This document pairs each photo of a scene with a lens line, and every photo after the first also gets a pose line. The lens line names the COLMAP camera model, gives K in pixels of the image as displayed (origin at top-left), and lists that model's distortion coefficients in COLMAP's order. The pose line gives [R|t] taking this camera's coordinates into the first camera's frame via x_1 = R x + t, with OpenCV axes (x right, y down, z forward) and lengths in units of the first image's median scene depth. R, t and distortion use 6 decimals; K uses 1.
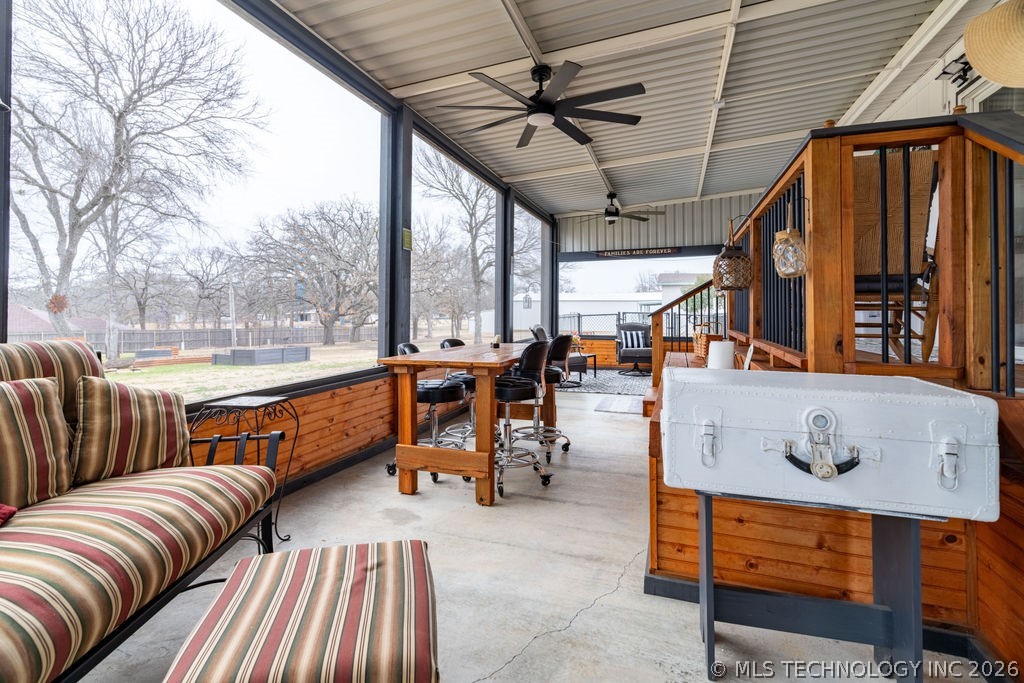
lens RADIAL K [[468.1, 0, 509.5], [0, 468.1, 300.8], [0, 0, 1]] dist [-0.001387, 0.000039]
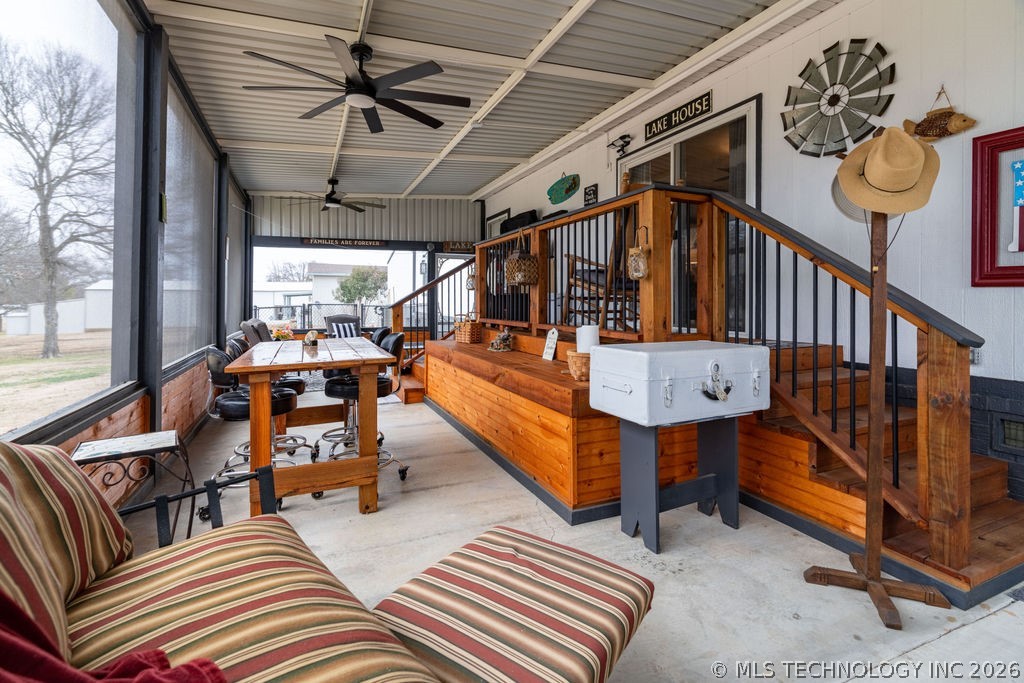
lens RADIAL K [[480.3, 0, 508.8], [0, 480.3, 290.0], [0, 0, 1]] dist [-0.004850, 0.000343]
pose [[0.736237, 0.010401, 0.676644, -0.179379], [-0.008334, 0.999945, -0.006302, -0.000840], [-0.676672, -0.000999, 0.736283, 0.039834]]
